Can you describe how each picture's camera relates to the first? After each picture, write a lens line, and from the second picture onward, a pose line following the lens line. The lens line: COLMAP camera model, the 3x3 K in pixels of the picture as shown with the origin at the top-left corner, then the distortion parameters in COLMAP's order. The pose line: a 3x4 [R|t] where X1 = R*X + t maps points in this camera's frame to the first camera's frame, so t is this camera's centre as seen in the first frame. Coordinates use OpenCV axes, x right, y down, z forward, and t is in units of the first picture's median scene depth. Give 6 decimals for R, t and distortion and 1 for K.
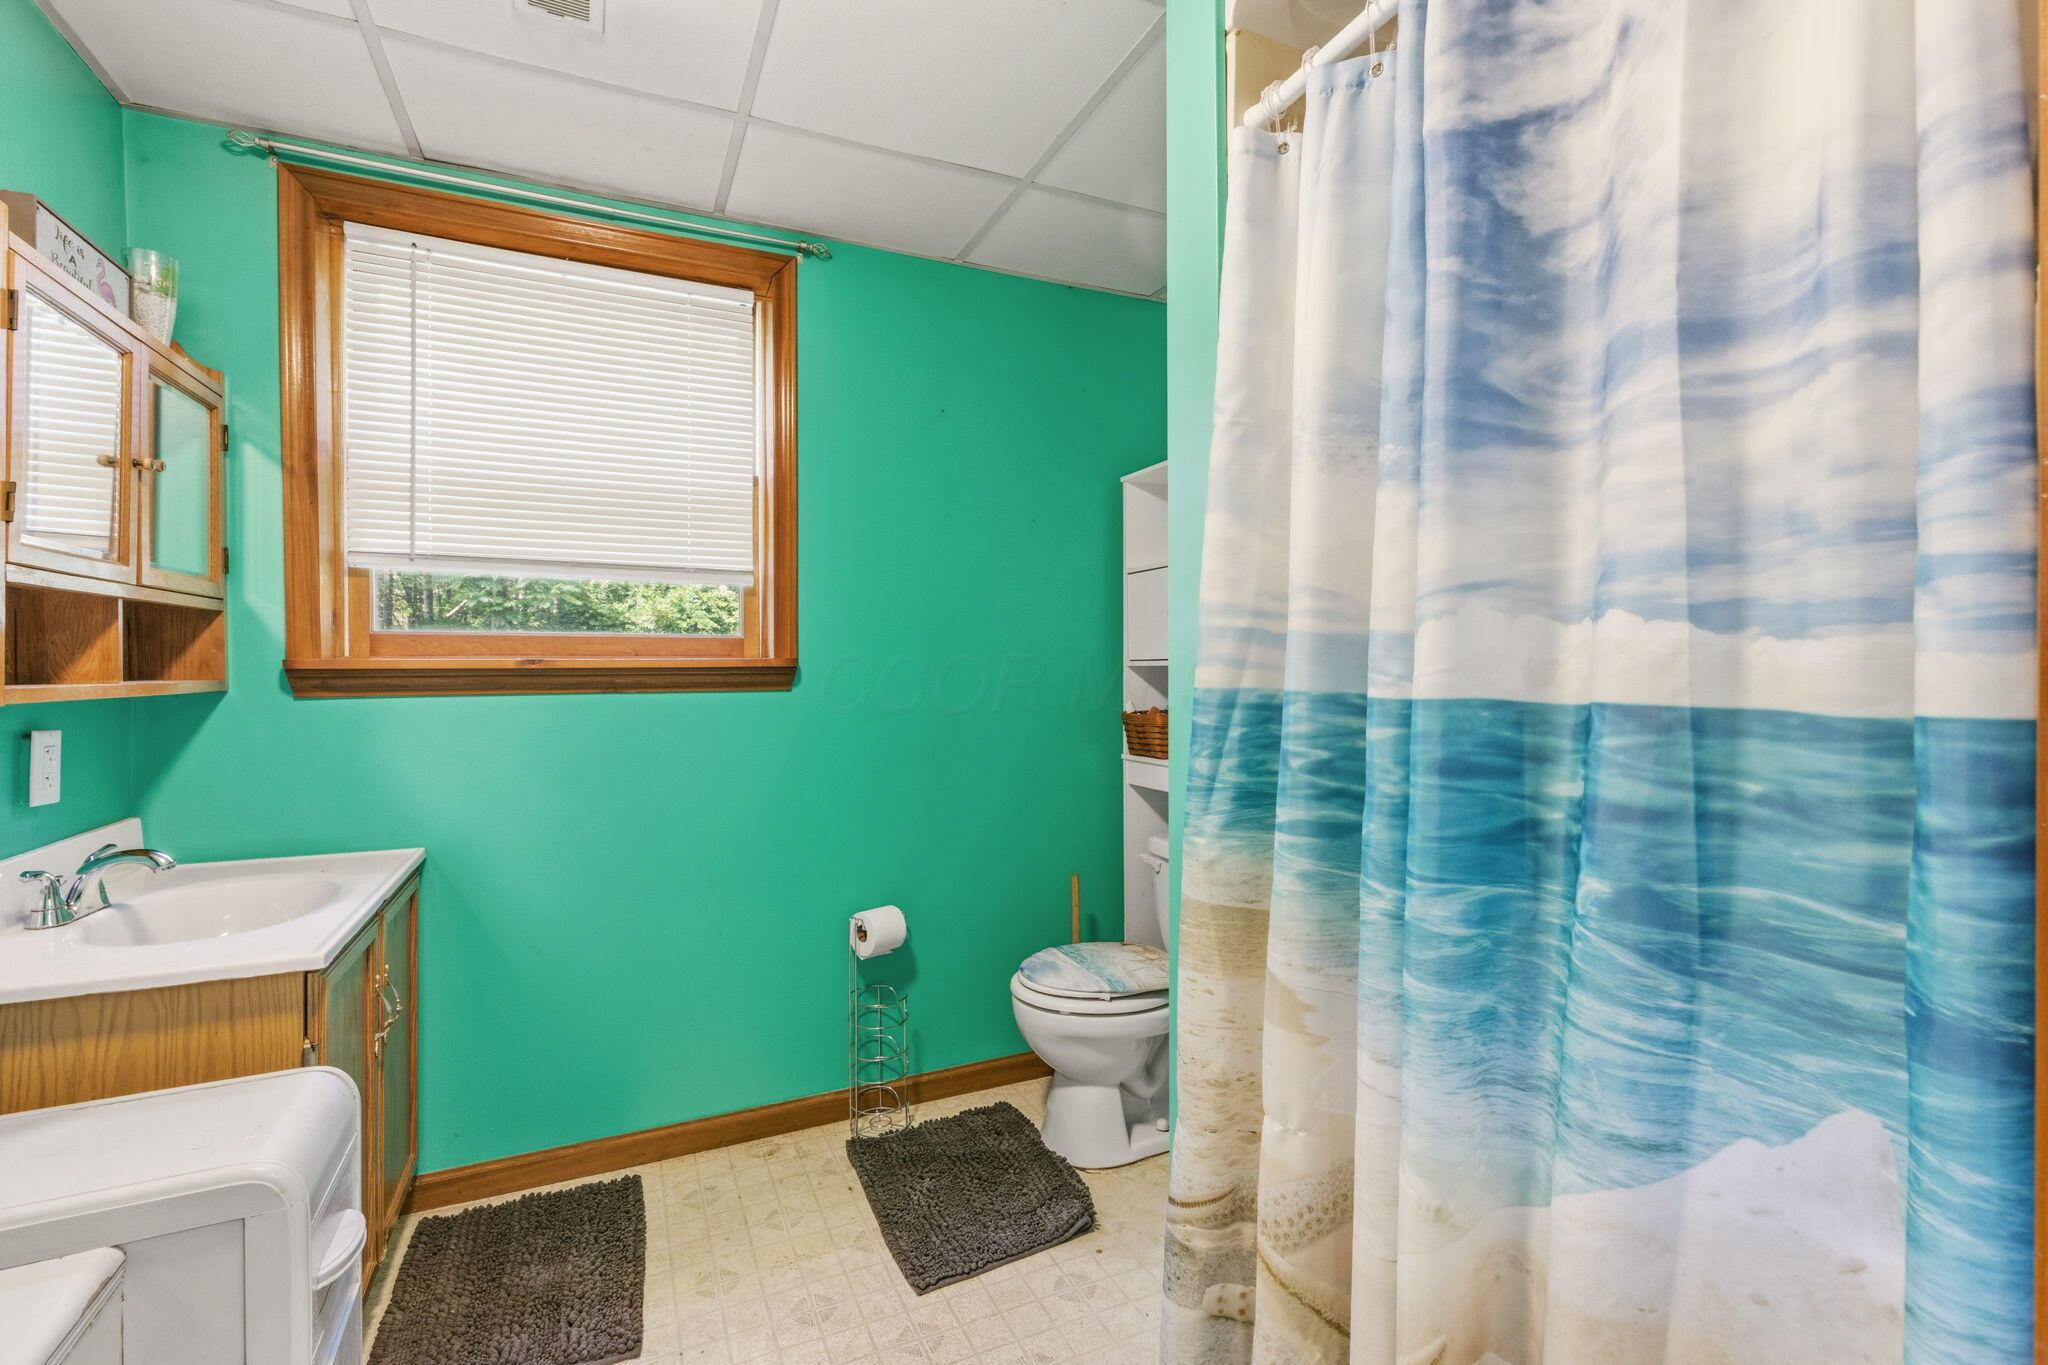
lens RADIAL K [[922.3, 0, 1019.2], [0, 922.3, 682.3], [0, 0, 1]] dist [0.010278, -0.001135]
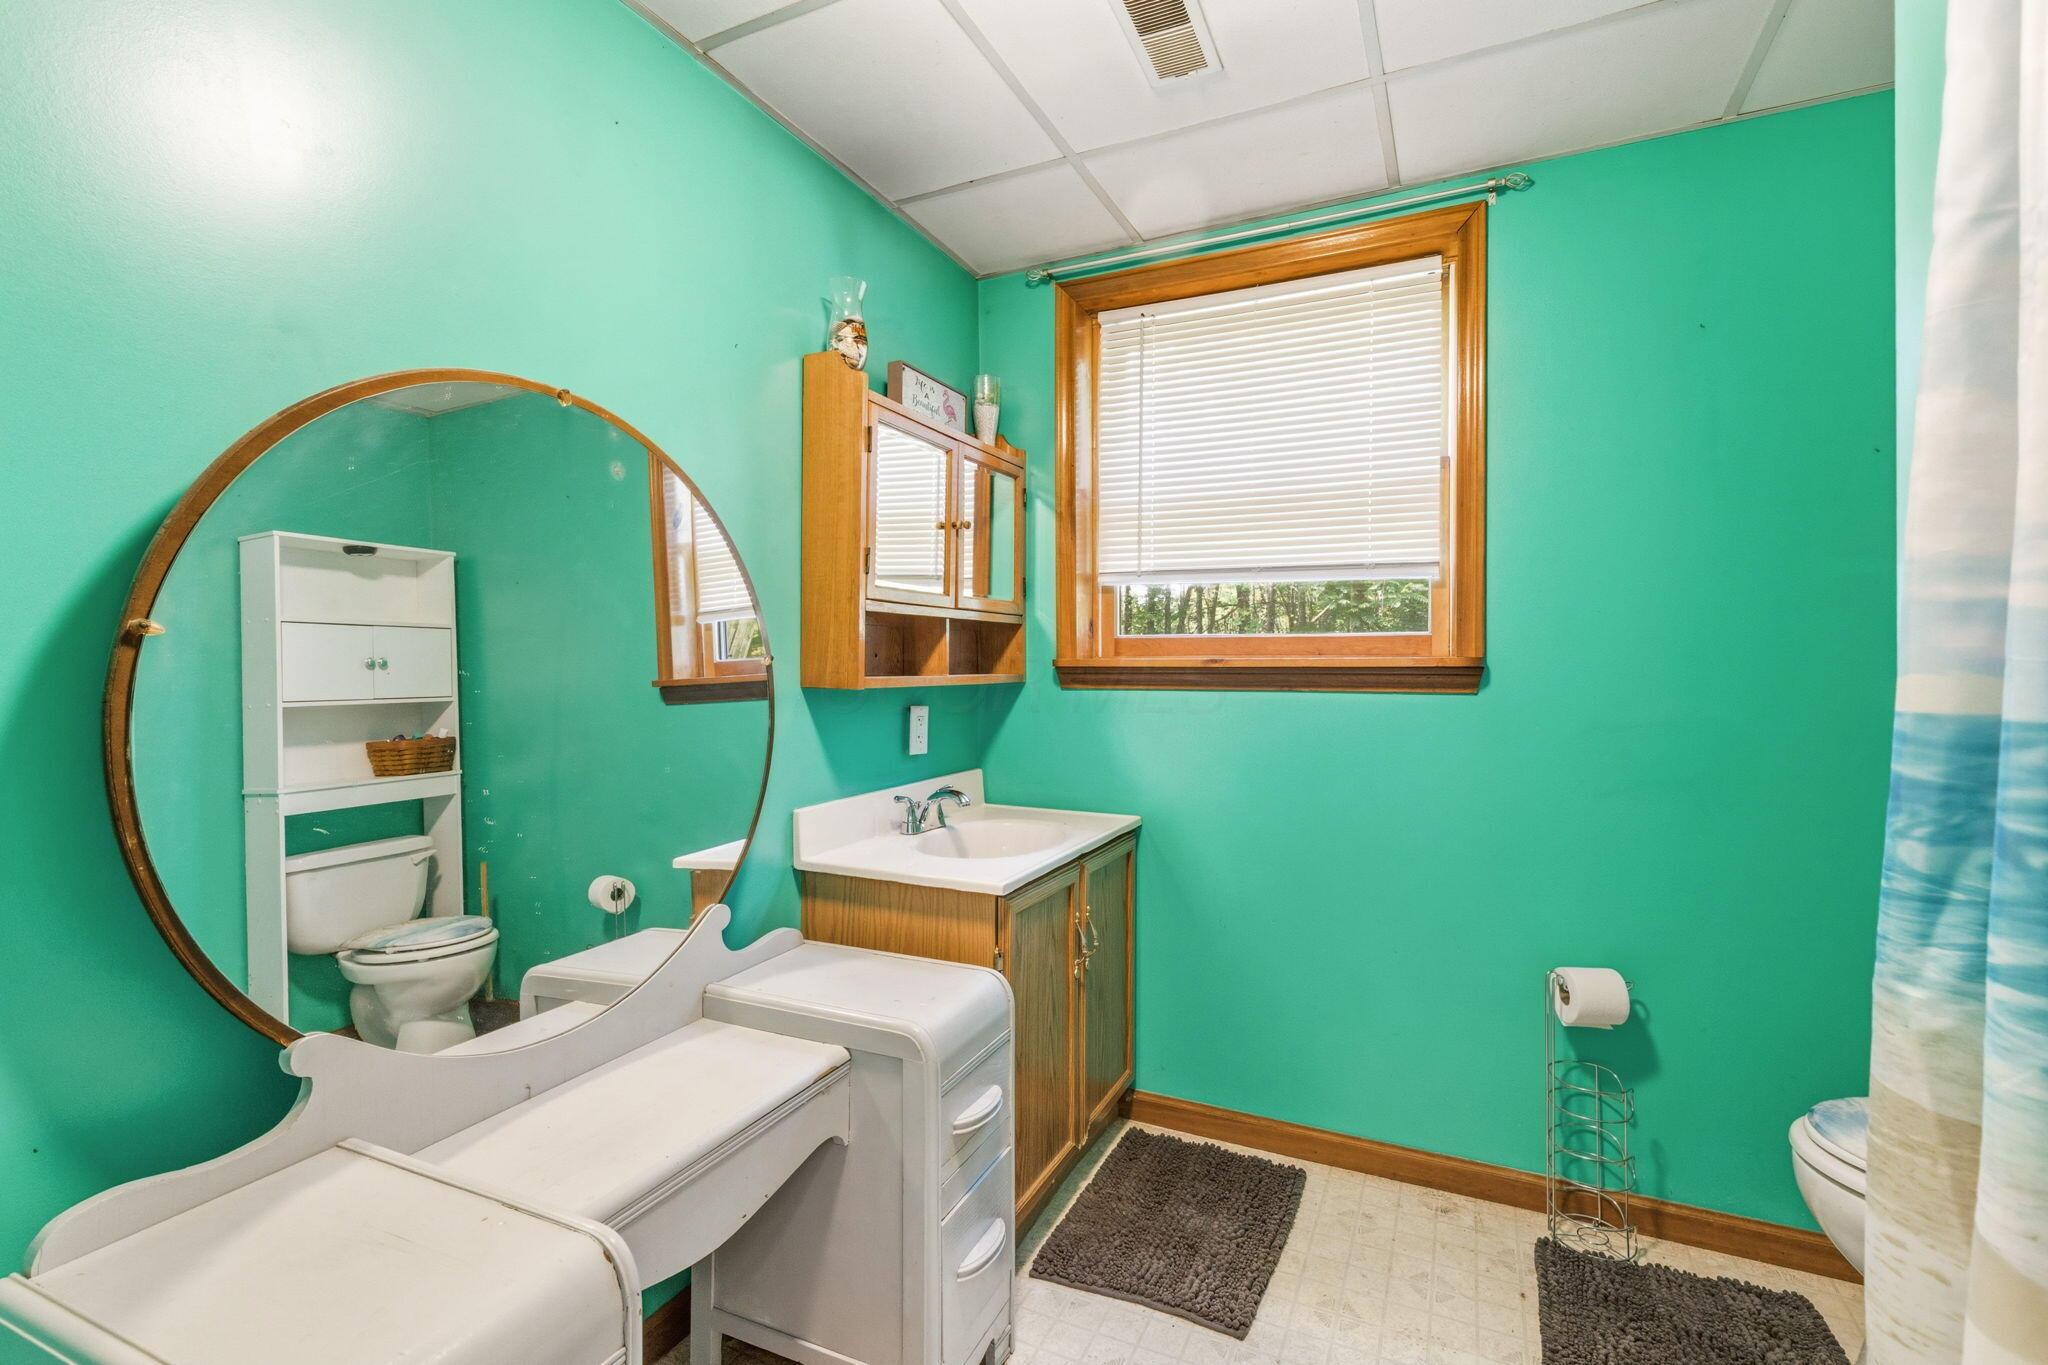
lens RADIAL K [[922.3, 0, 1021.8], [0, 922.3, 670.9], [0, 0, 1]] dist [0.010278, -0.001135]
pose [[0.641438, 0.009396, -0.767117, 0.172037], [-0.017006, 0.999853, -0.001973, -0.004591], [0.766986, 0.014311, 0.641504, 0.117692]]
